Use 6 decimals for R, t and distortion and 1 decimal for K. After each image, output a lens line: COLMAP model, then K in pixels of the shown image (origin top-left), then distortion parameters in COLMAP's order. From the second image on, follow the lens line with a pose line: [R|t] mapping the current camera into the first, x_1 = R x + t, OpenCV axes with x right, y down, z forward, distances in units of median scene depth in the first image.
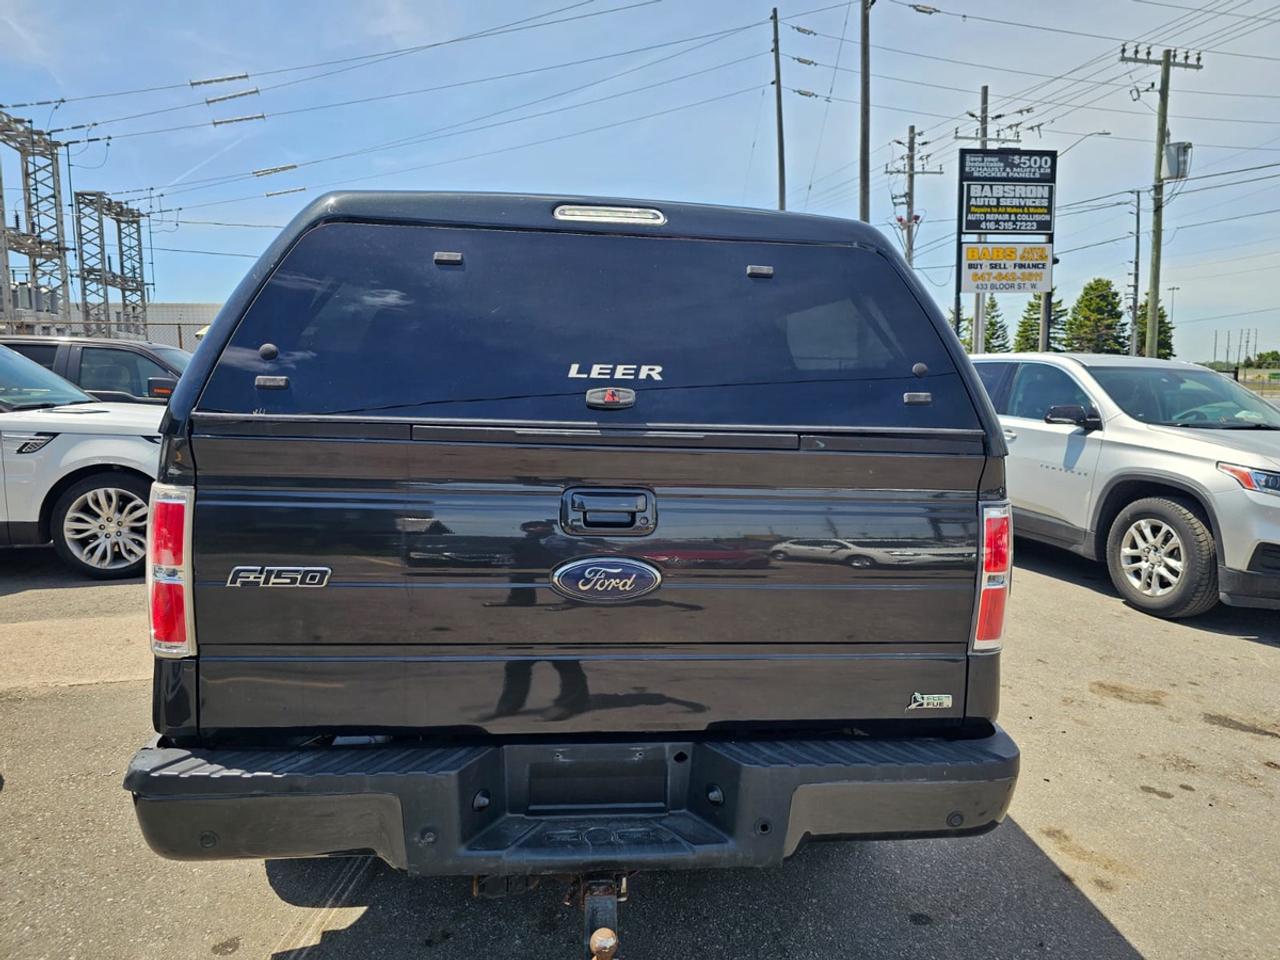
lens RADIAL K [[859.4, 0, 656.1], [0, 859.4, 473.4], [0, 0, 1]] dist [0.049248, -0.041748]
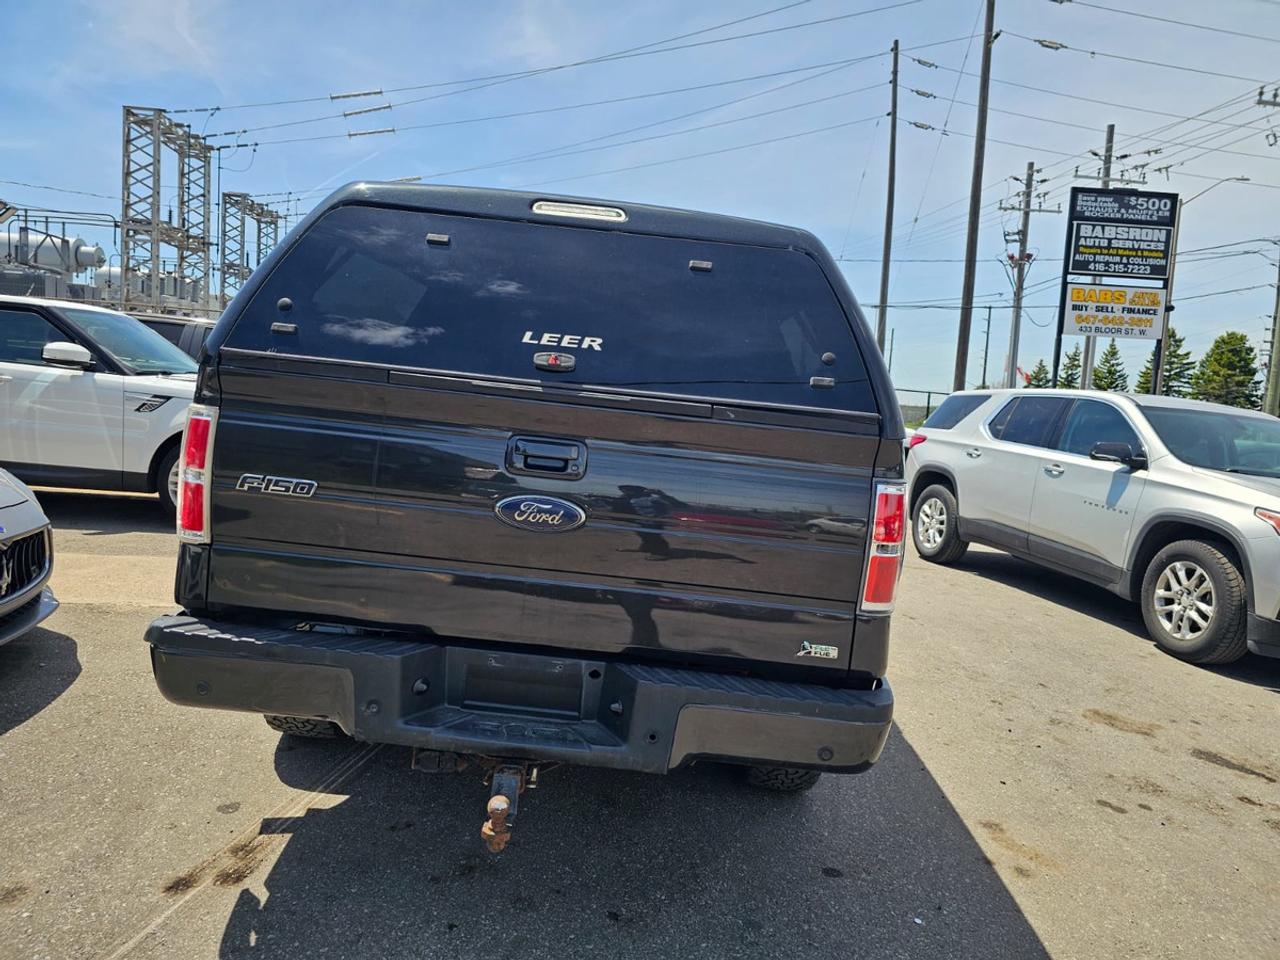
lens RADIAL K [[859.4, 0, 647.7], [0, 859.4, 478.7], [0, 0, 1]] dist [0.049248, -0.041748]
pose [[0.989809, 0.082591, -0.116004, 0.042260], [-0.084915, 0.996272, -0.015231, 0.015170], [0.114314, 0.024927, 0.993132, -0.030972]]
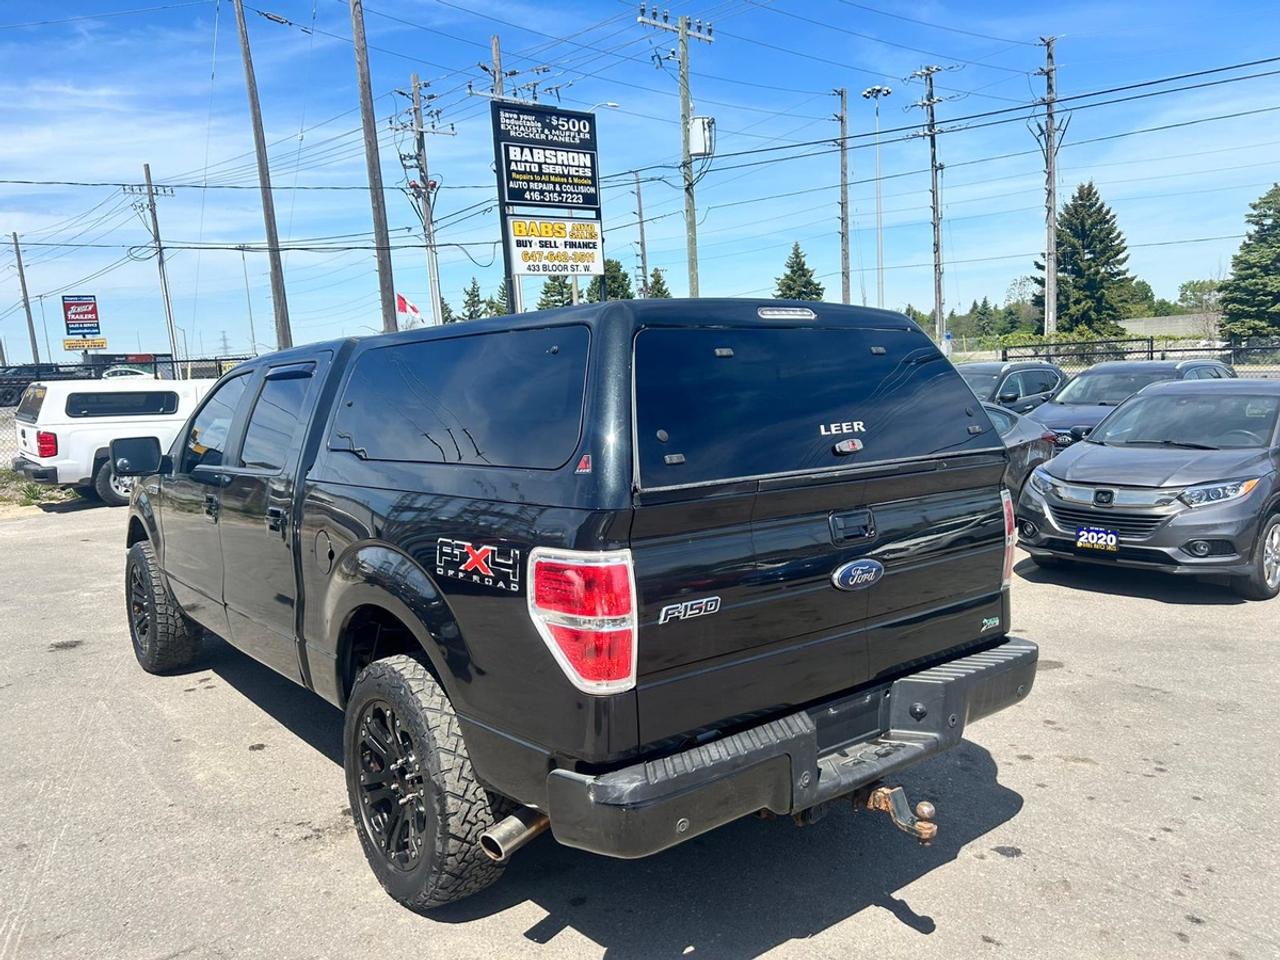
lens RADIAL K [[954.2, 0, 649.4], [0, 954.2, 490.7], [0, 0, 1]] dist [0.051517, -0.051442]
pose [[0.868670, -0.109167, 0.483214, -0.011333], [0.100065, 0.993978, 0.044671, -0.062402], [-0.485181, 0.009548, 0.874362, 0.270081]]
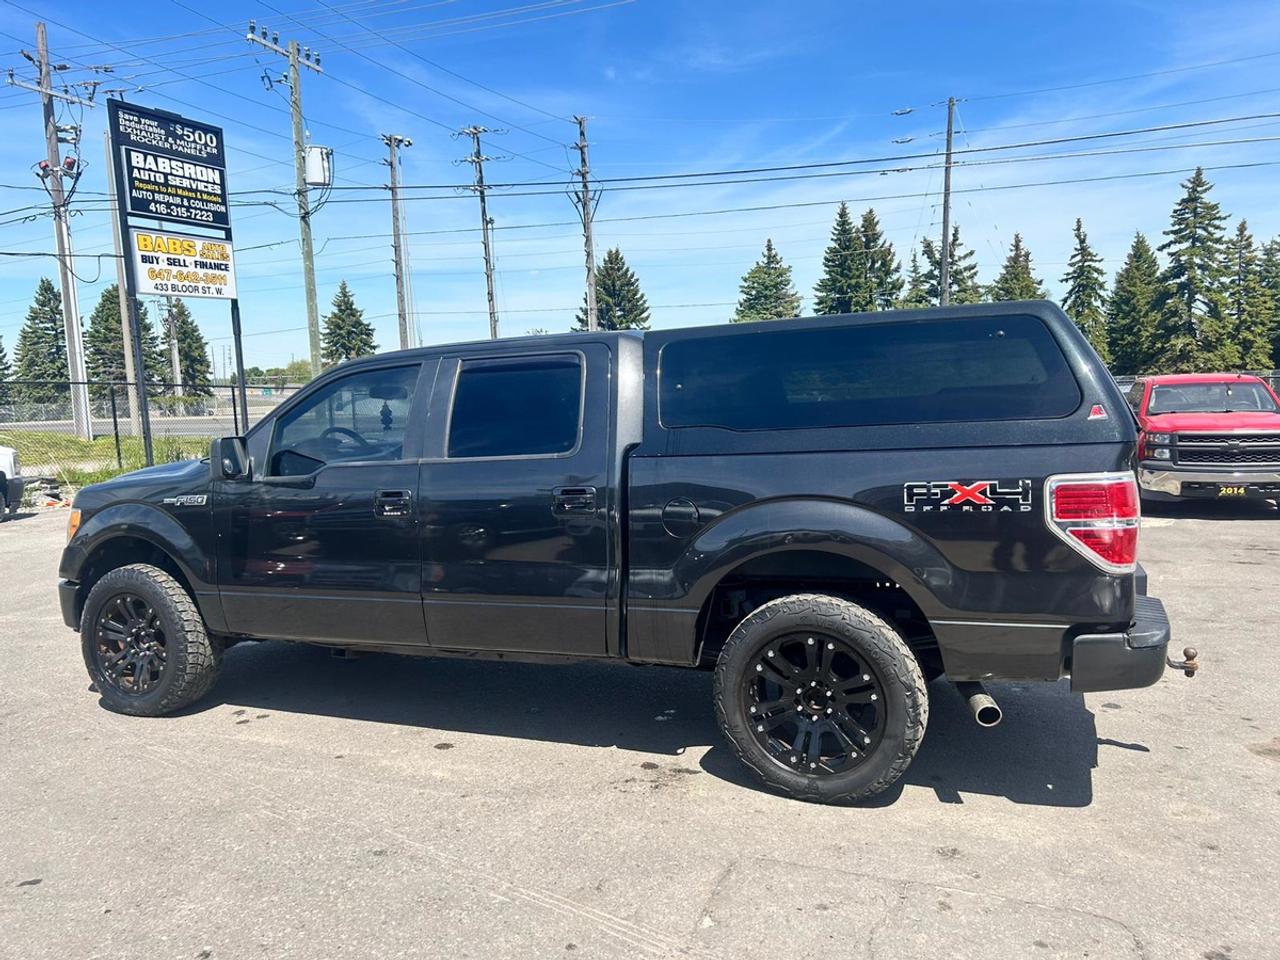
lens RADIAL K [[954.2, 0, 628.6], [0, 954.2, 490.9], [0, 0, 1]] dist [0.051517, -0.051442]
pose [[0.545614, -0.112480, 0.830454, -0.284750], [0.122876, 0.990979, 0.053492, -0.070798], [-0.828979, 0.072857, 0.554514, 0.439620]]
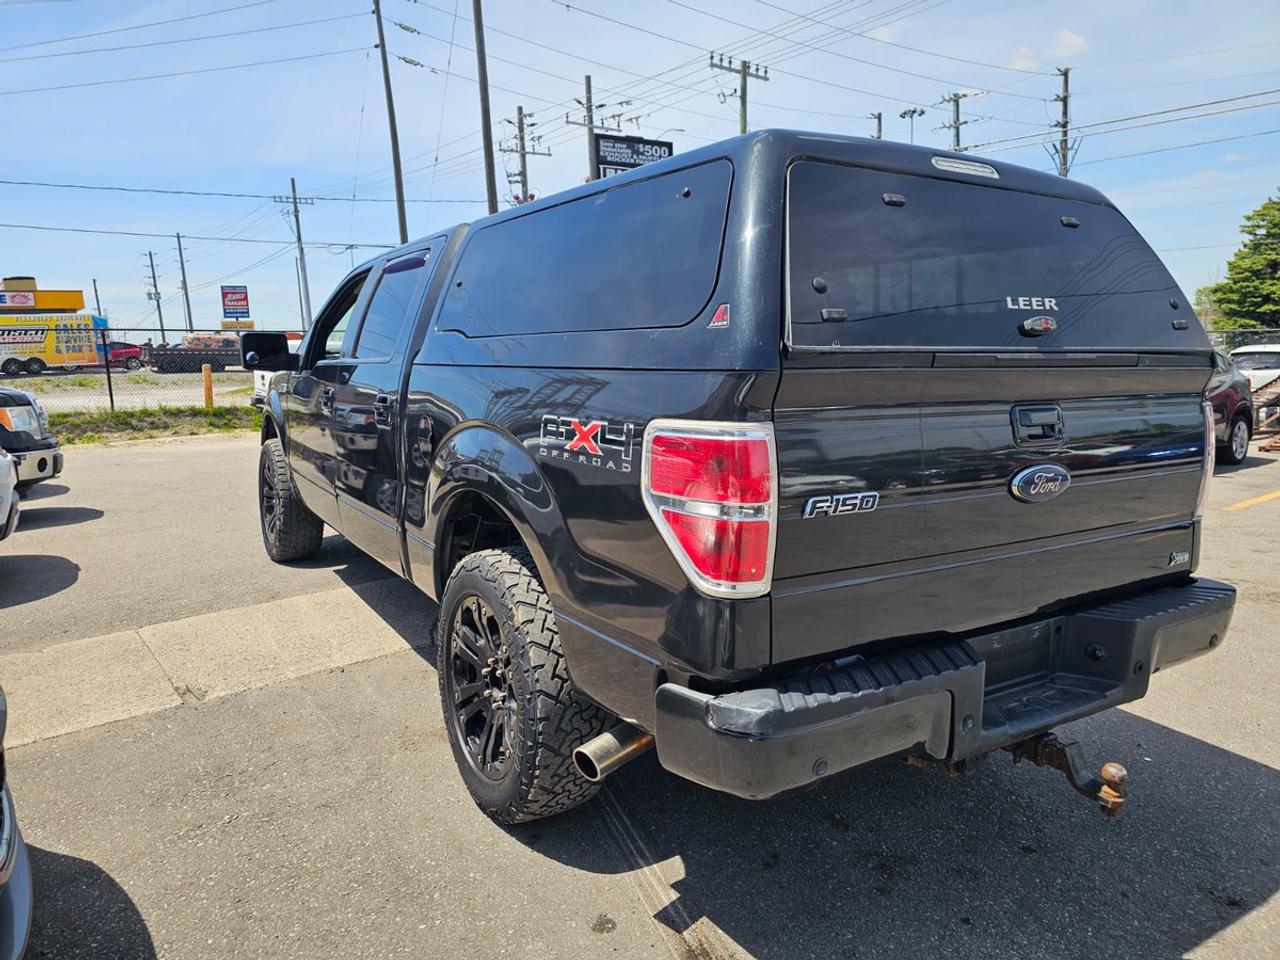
lens RADIAL K [[859.4, 0, 627.7], [0, 859.4, 470.3], [0, 0, 1]] dist [0.049248, -0.041748]
pose [[0.905550, -0.083883, 0.415863, -0.197104], [0.074731, 0.996469, 0.038269, 0.003695], [-0.417605, -0.003576, 0.908622, 0.031394]]
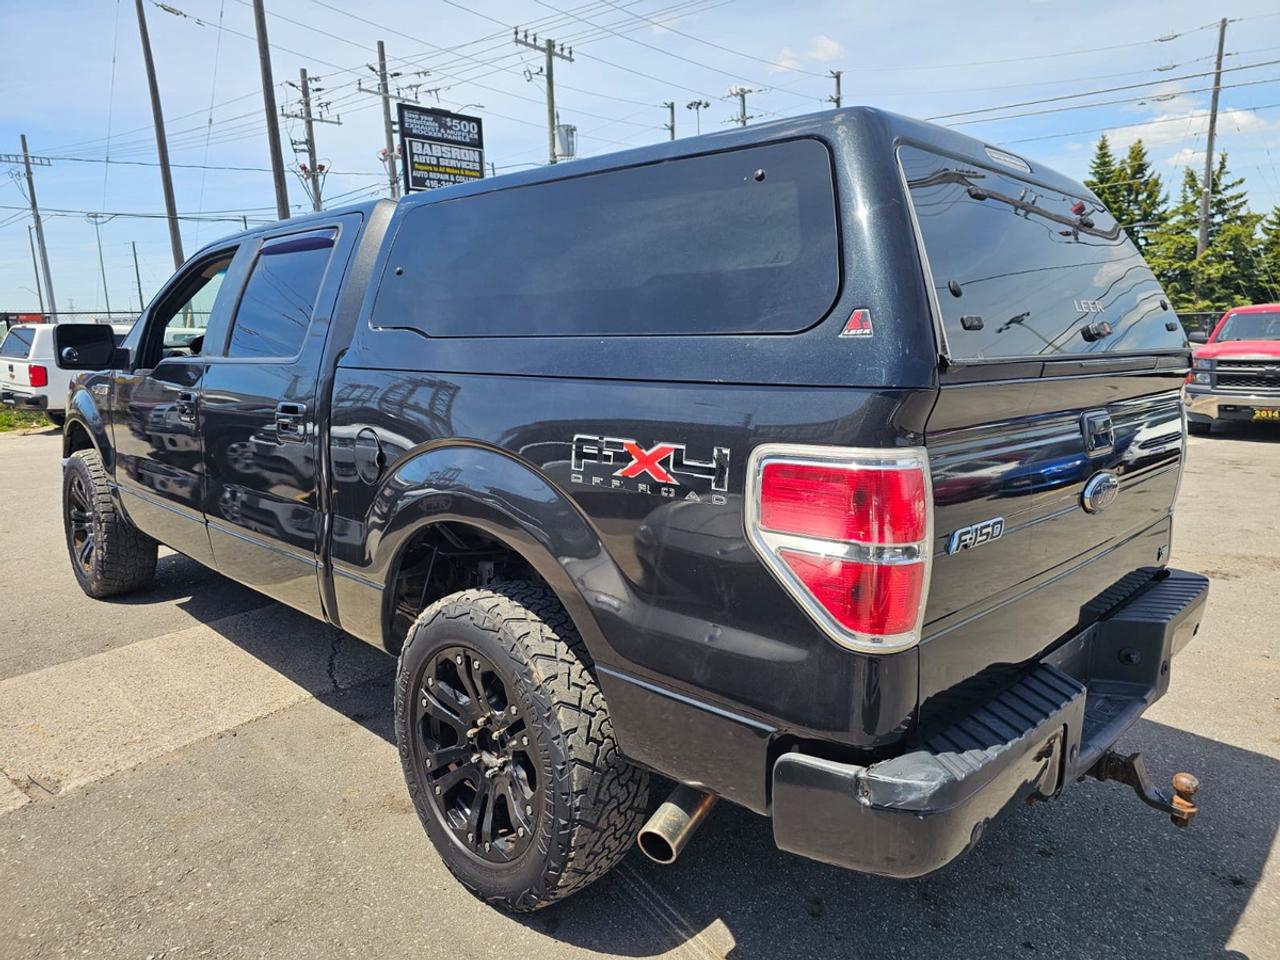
lens RADIAL K [[859.4, 0, 637.6], [0, 859.4, 470.3], [0, 0, 1]] dist [0.049248, -0.041748]
pose [[0.777583, -0.125266, 0.616176, -0.230386], [0.097692, 0.992123, 0.078413, -0.010046], [-0.621145, -0.000777, 0.783695, 0.091184]]
